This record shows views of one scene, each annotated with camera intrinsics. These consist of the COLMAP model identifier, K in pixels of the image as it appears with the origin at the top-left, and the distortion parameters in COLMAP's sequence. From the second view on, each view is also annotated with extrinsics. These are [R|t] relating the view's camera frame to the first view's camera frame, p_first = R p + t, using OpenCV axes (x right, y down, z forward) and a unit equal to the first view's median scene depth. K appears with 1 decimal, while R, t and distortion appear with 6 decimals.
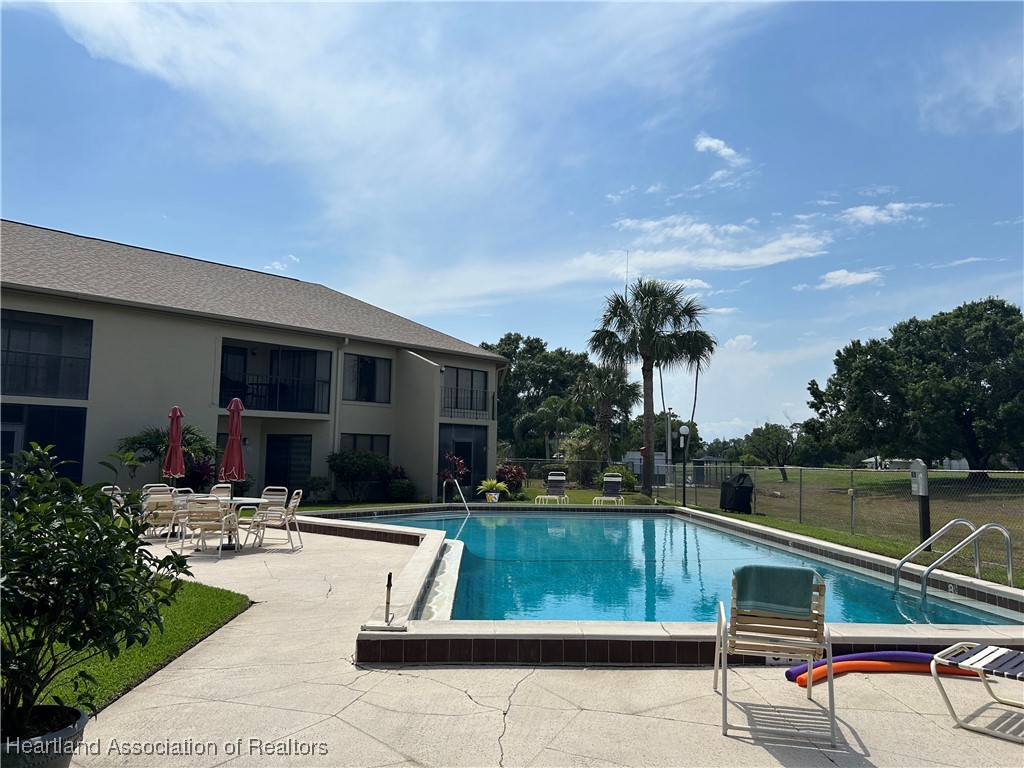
lens RADIAL K [[769.9, 0, 512.0], [0, 769.9, 384.0], [0, 0, 1]] dist [0.054230, -0.061477]
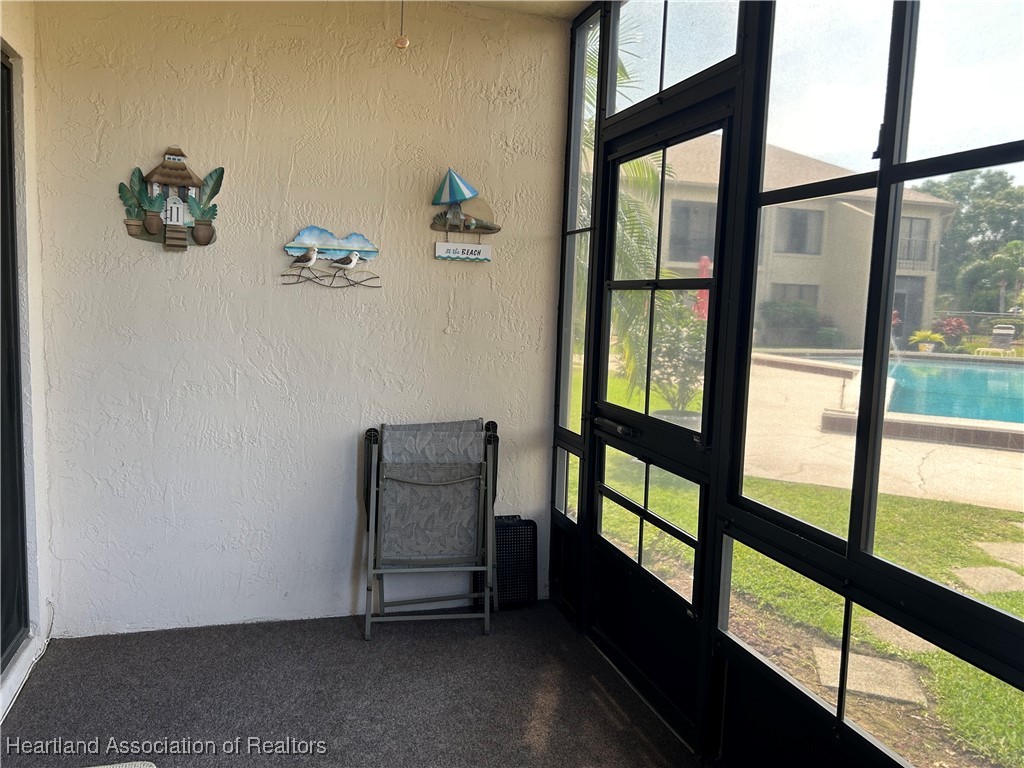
lens RADIAL K [[778.8, 0, 512.3], [0, 778.8, 373.0], [0, 0, 1]] dist [0.021626, 0.001383]
pose [[0.870442, 0.064234, -0.488063, 0.003930], [0.024030, 0.984724, 0.172456, -0.007686], [0.491685, -0.161842, 0.855601, -0.103506]]
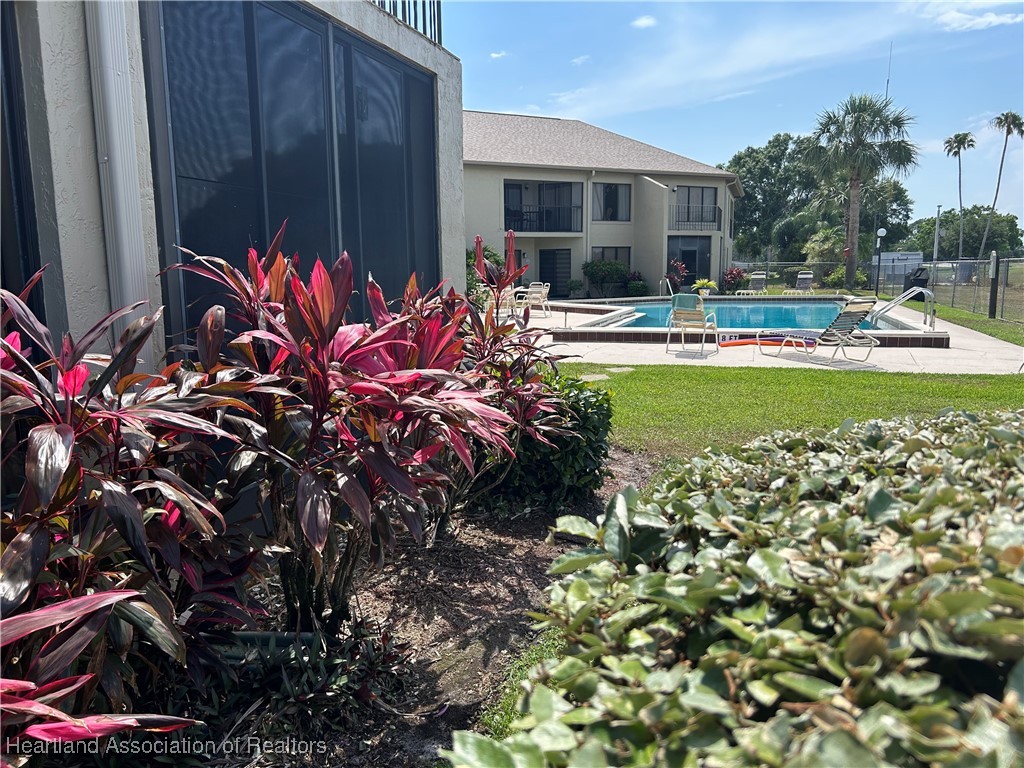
lens RADIAL K [[769.9, 0, 512.0], [0, 769.9, 384.0], [0, 0, 1]] dist [0.054230, -0.061477]
pose [[0.936556, 0.025961, -0.349554, 0.084364], [0.059332, 0.971121, 0.231092, -0.015153], [0.345459, -0.237171, 0.907969, -0.213170]]
